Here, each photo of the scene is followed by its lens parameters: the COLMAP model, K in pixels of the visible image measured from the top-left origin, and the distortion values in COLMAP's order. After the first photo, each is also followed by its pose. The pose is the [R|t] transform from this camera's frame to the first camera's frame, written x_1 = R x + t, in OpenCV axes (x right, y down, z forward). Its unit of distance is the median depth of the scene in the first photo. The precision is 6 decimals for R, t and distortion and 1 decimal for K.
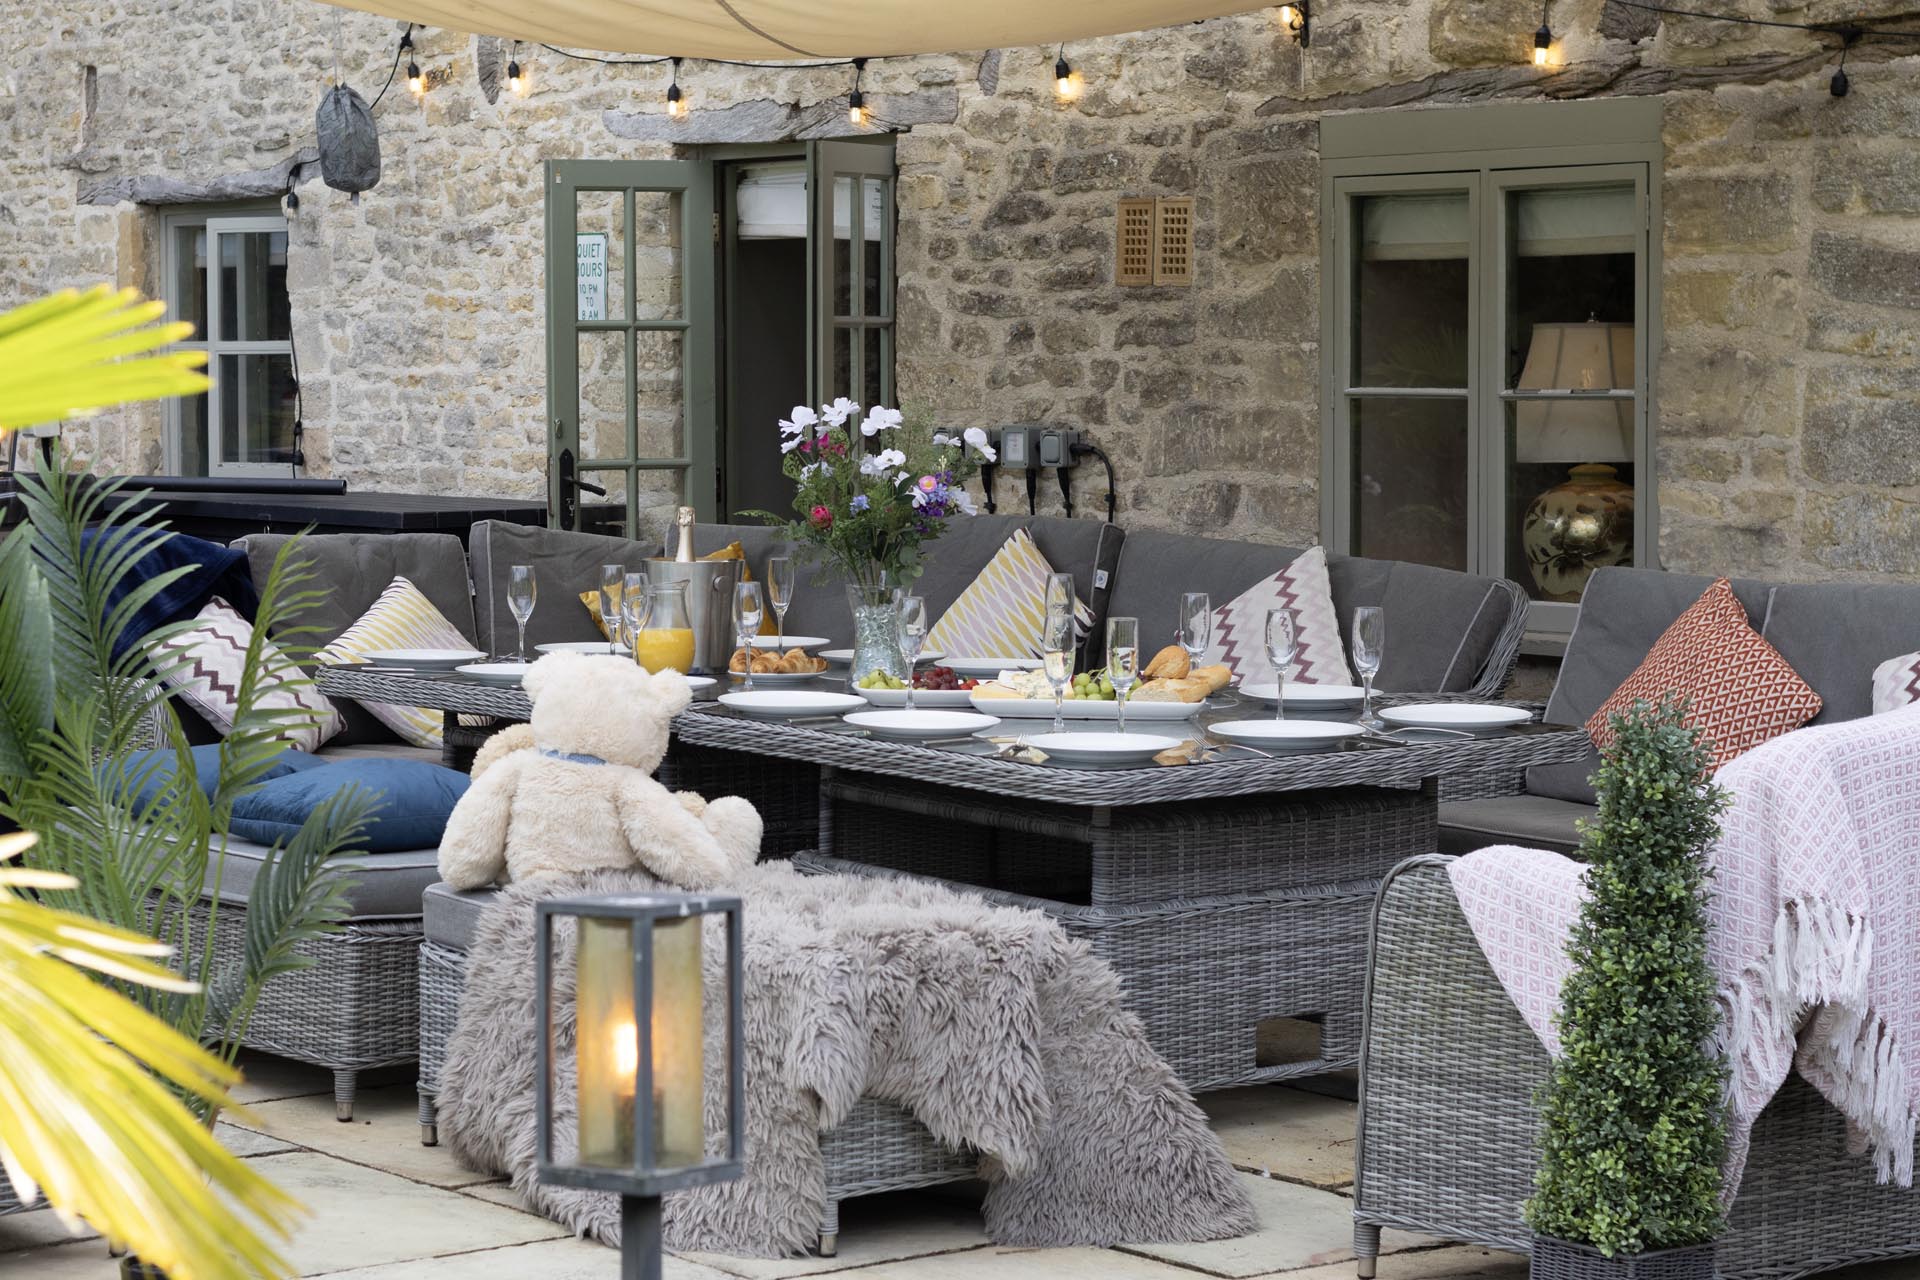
lens RADIAL K [[4447.5, 0, 947.2], [0, 4447.5, 625.9], [0, 0, 1]] dist [0.008831, 0.000000]
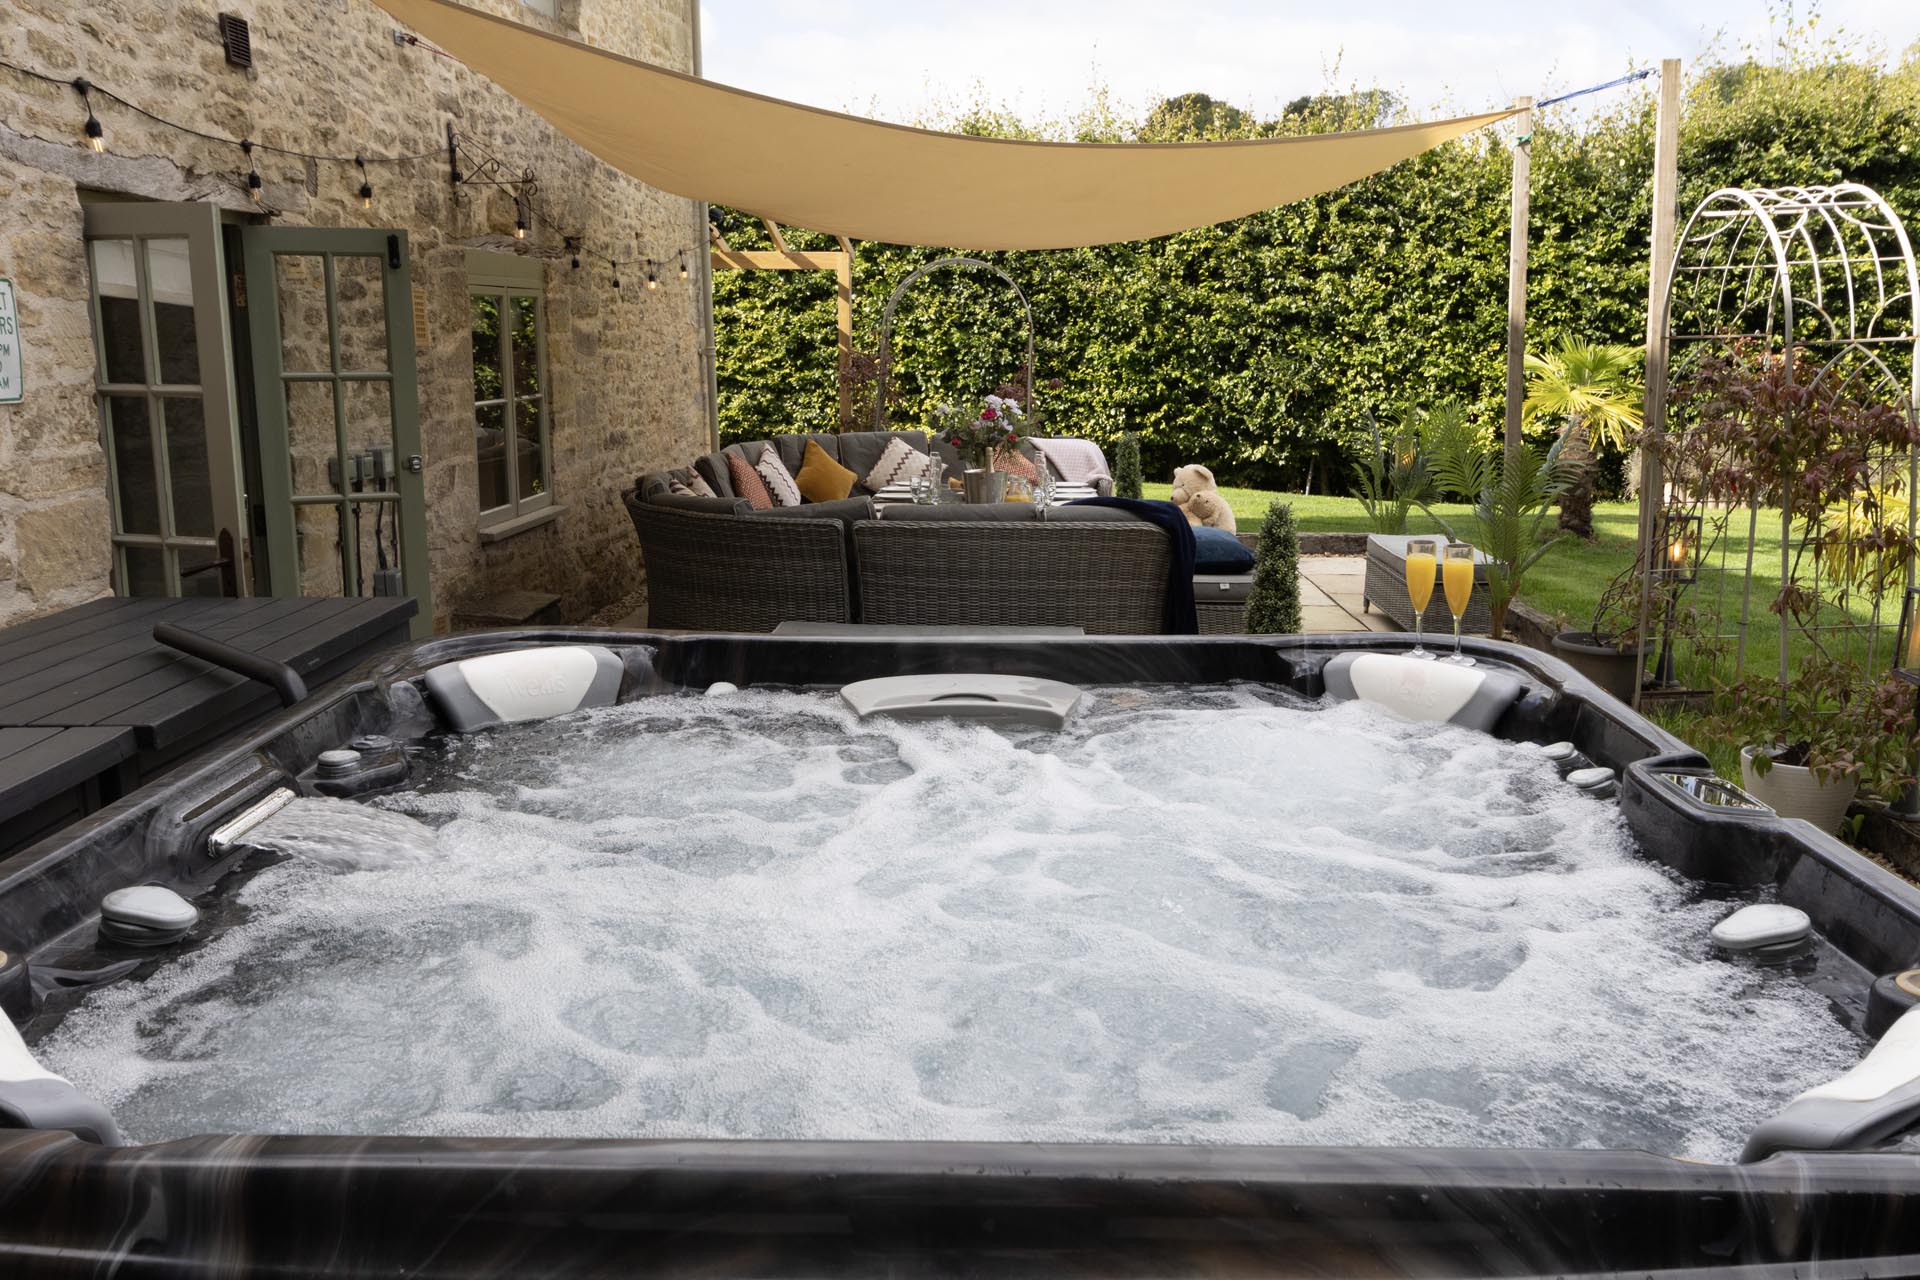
lens RADIAL K [[1663.8, 0, 974.8], [0, 1663.8, 632.8], [0, 0, 1]] dist [-0.013312, 0.012655]
pose [[-0.769093, -0.110558, 0.629503, -0.513666], [0.046016, 0.972791, 0.227069, -0.108760], [-0.637479, 0.203604, -0.743079, 1.417420]]
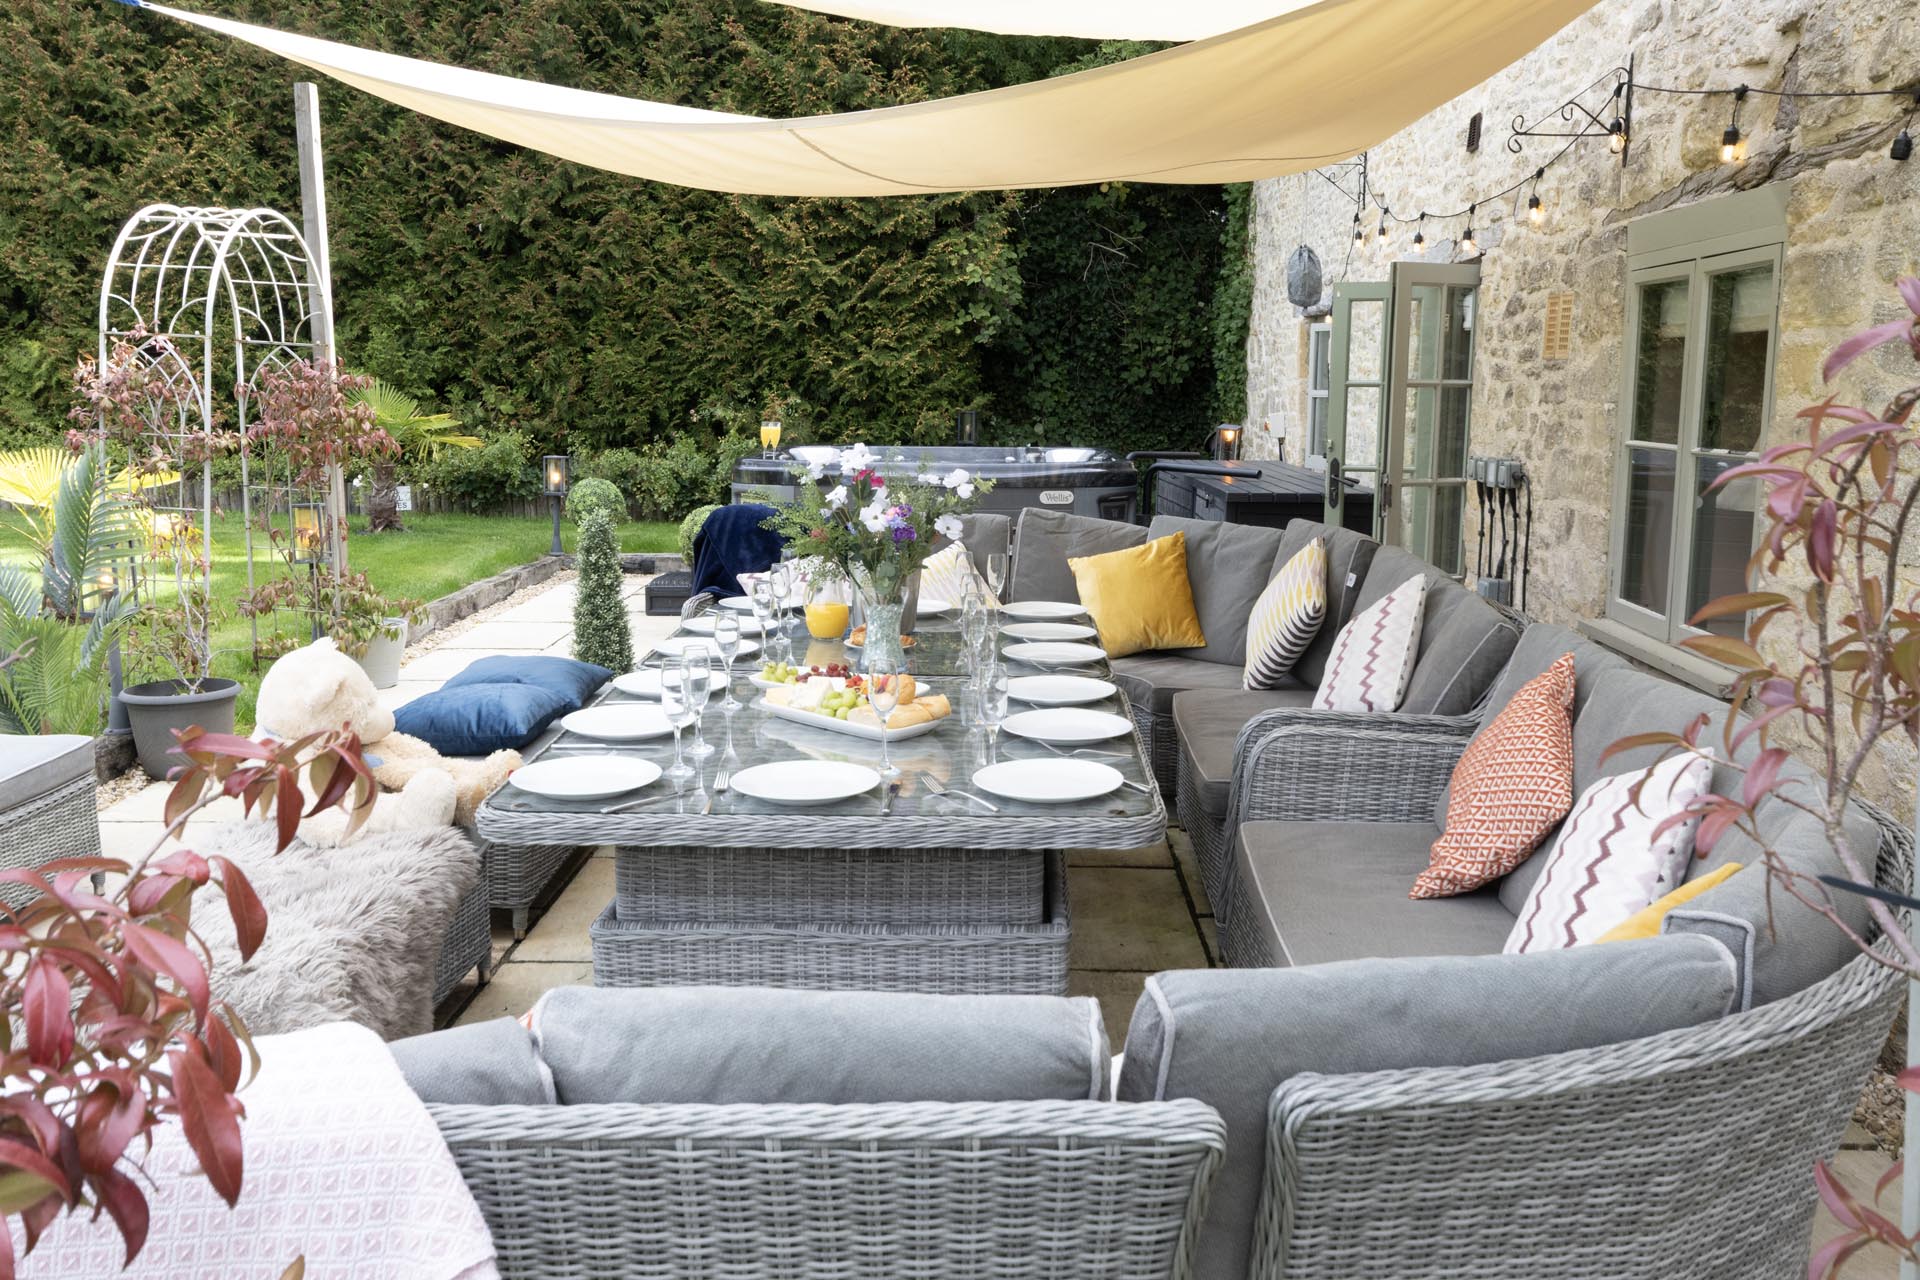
lens RADIAL K [[1663.8, 0, 951.6], [0, 1663.8, 641.0], [0, 0, 1]] dist [-0.013312, 0.012655]
pose [[0.765095, 0.108410, -0.634726, 0.252617], [-0.051121, 0.992841, 0.107955, -0.038840], [0.641885, -0.050148, 0.765159, 0.522914]]
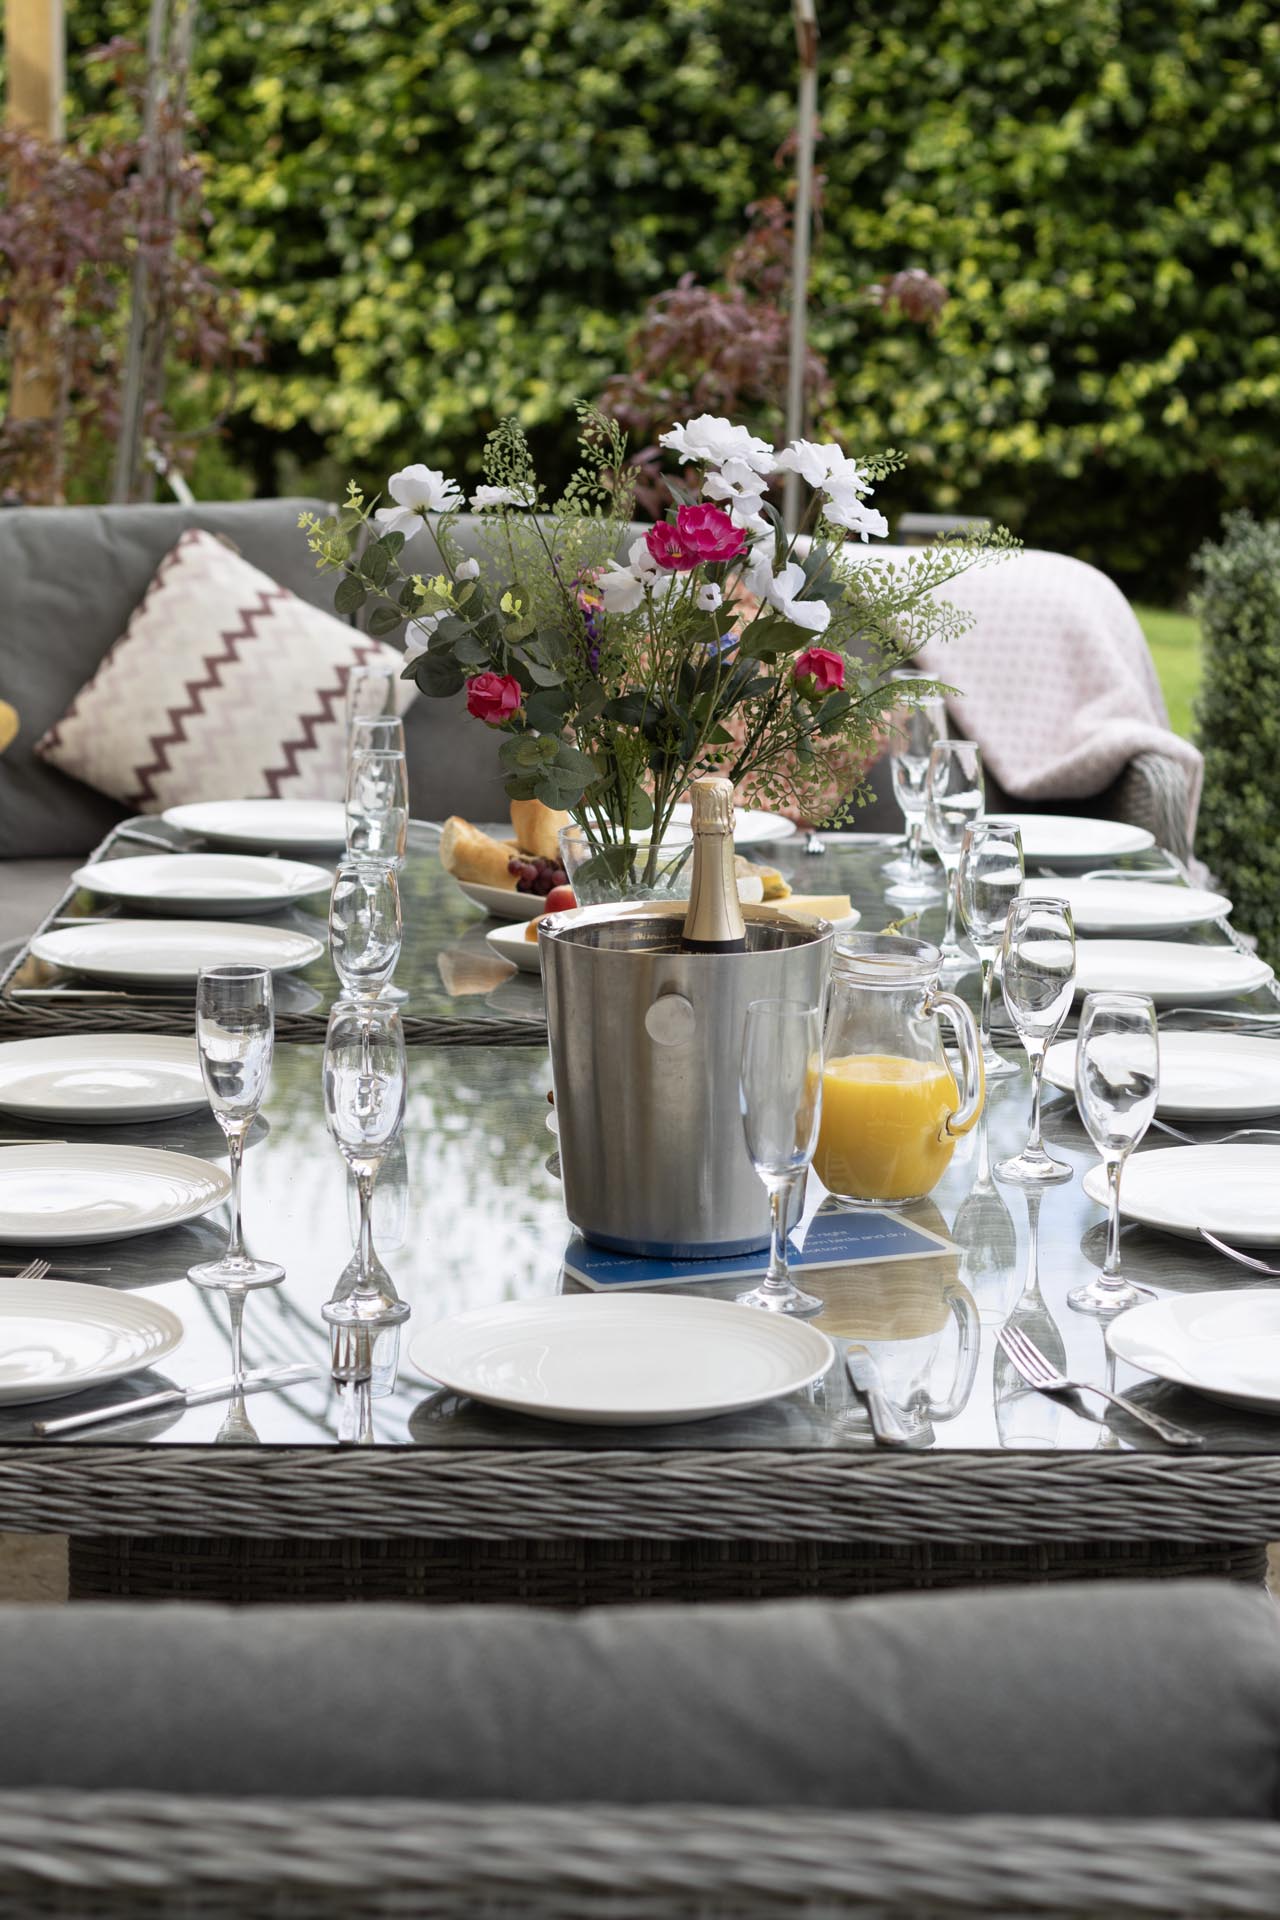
lens RADIAL K [[4447.5, 0, 633.5], [0, 4447.5, 973.4], [0, 0, 1]] dist [0.008831, 0.000000]
pose [[-0.787153, -0.133705, 0.602090, -0.229683], [0.023947, 0.968857, 0.246459, -0.084005], [-0.616293, 0.208419, -0.759437, 1.090512]]
